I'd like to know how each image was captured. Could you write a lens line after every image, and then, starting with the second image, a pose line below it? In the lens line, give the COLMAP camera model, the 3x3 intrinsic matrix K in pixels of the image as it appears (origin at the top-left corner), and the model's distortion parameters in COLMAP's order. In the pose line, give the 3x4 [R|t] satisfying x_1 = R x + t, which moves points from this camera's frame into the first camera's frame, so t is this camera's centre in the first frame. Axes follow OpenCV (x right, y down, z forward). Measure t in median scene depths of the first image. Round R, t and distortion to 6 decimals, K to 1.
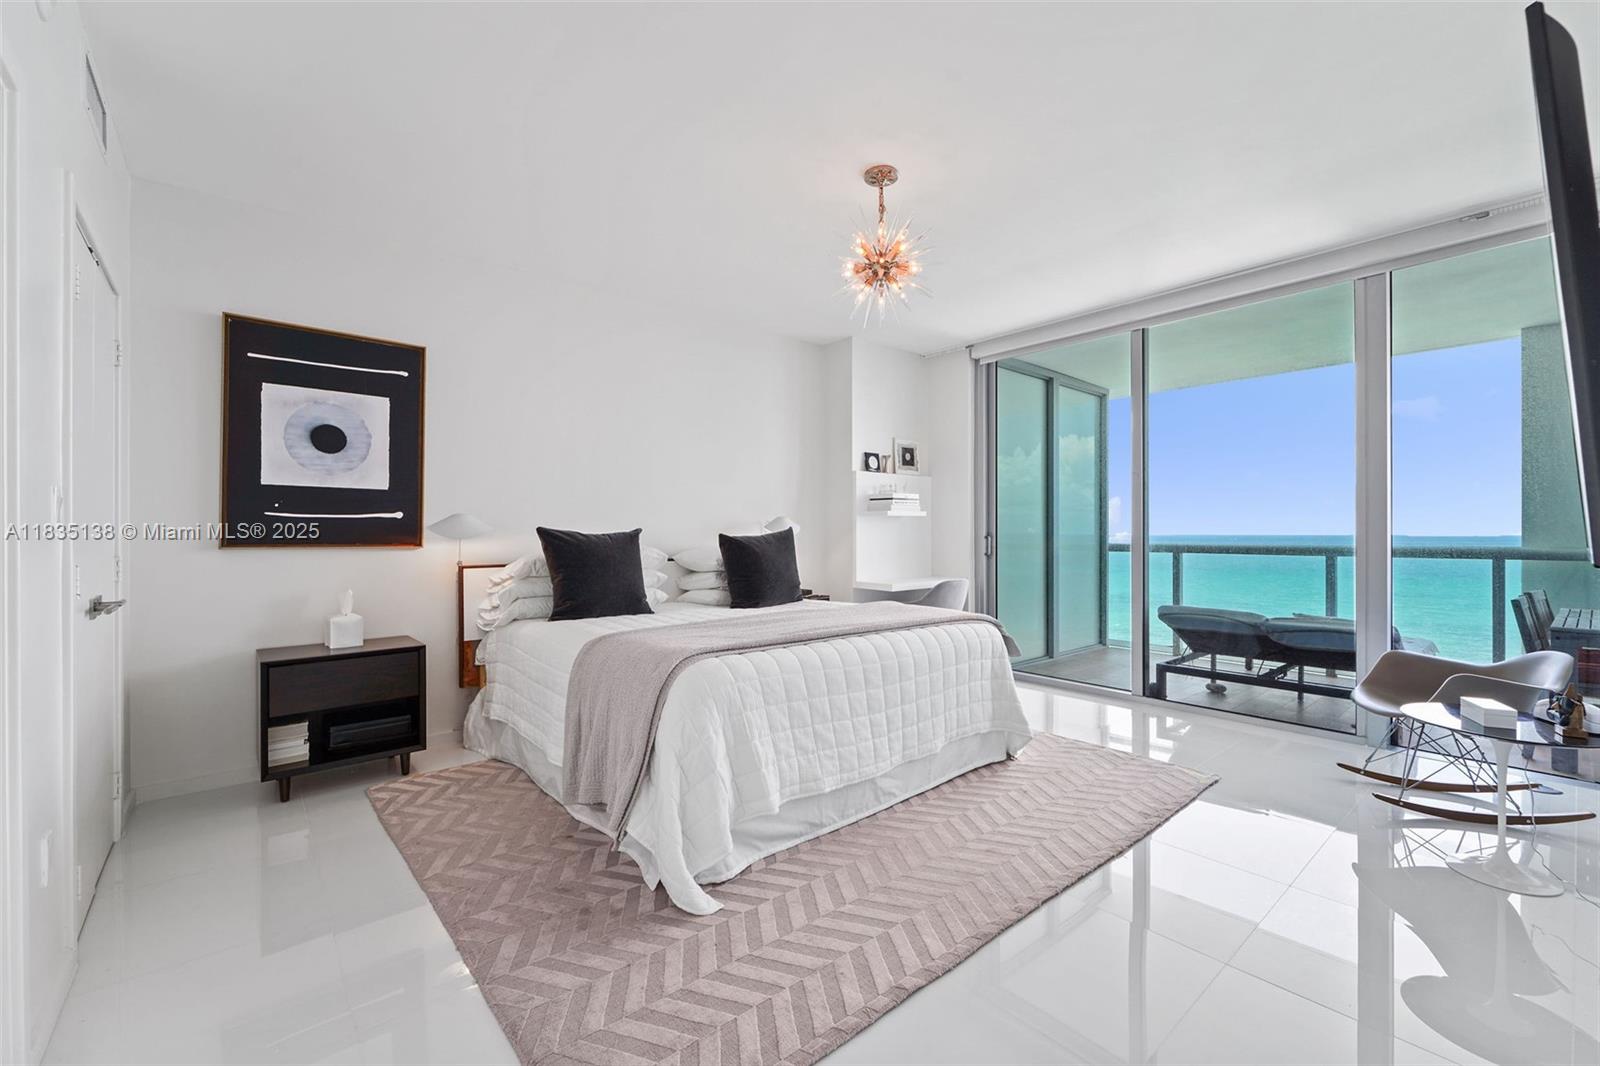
lens RADIAL K [[656.1, 0, 797.1], [0, 656.1, 532.0], [0, 0, 1]] dist [0.000959, -0.000342]
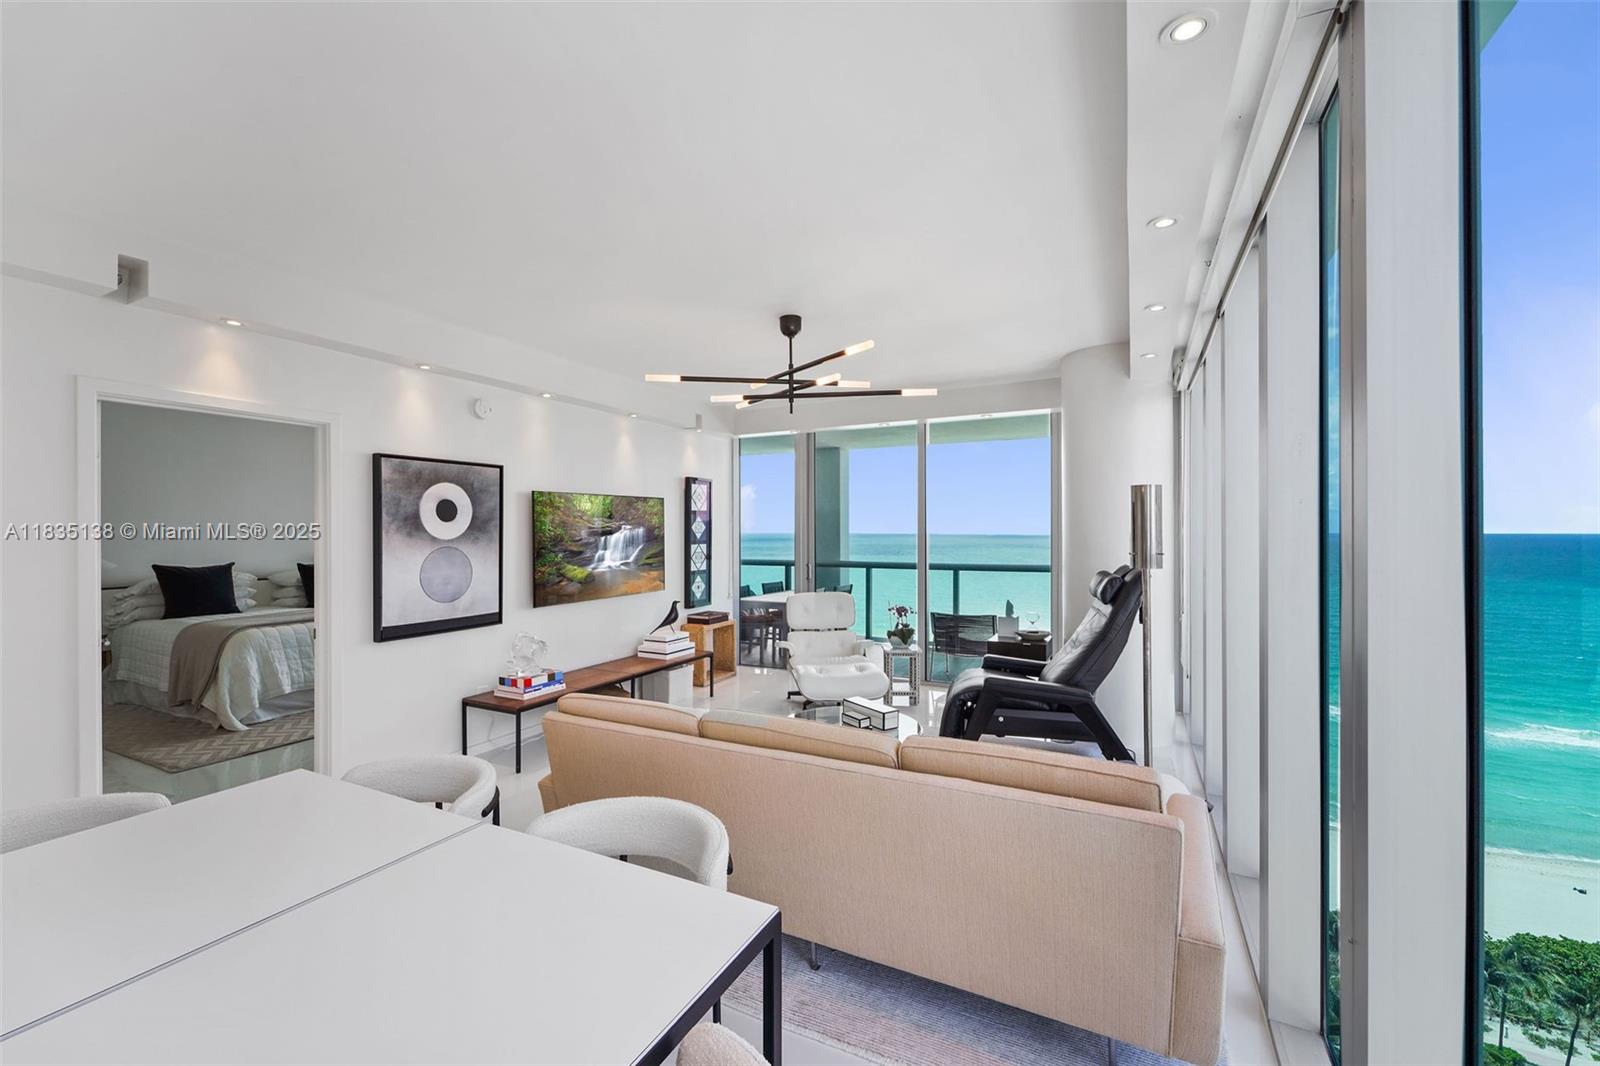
lens RADIAL K [[656.1, 0, 797.1], [0, 656.1, 532.0], [0, 0, 1]] dist [0.000959, -0.000342]
pose [[0.923939, -0.002685, 0.382531, 0.466298], [0.001179, 0.999991, 0.004171, -0.092003], [-0.382539, -0.003403, 0.923933, -1.134494]]
